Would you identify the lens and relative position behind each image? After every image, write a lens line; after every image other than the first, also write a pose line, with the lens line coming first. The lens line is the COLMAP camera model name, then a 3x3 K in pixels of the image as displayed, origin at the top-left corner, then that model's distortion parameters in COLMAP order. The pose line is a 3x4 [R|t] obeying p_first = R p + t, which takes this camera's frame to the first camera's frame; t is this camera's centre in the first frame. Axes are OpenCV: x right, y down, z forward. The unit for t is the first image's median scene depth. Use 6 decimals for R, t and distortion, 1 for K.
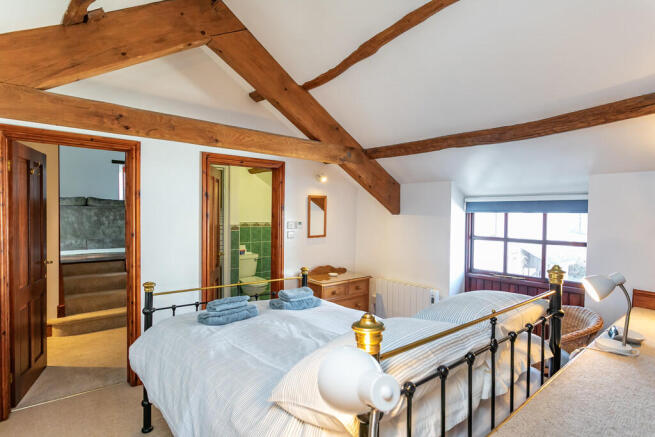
lens RADIAL K [[357.2, 0, 329.1], [0, 357.2, 219.5], [0, 0, 1]] dist [-0.003637, -0.000212]
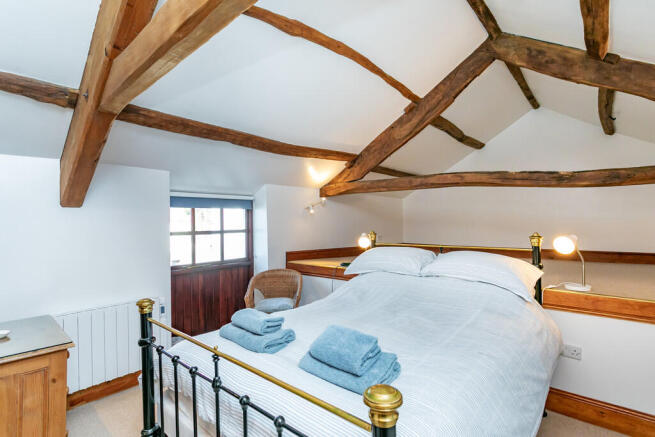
lens RADIAL K [[317.6, 0, 329.6], [0, 317.6, 219.3], [0, 0, 1]] dist [-0.004667, -0.000189]
pose [[-0.125736, -0.017991, 0.991901, -0.545224], [0.000520, 0.999834, 0.018200, -0.001033], [-0.992064, 0.002804, -0.125706, 0.767412]]
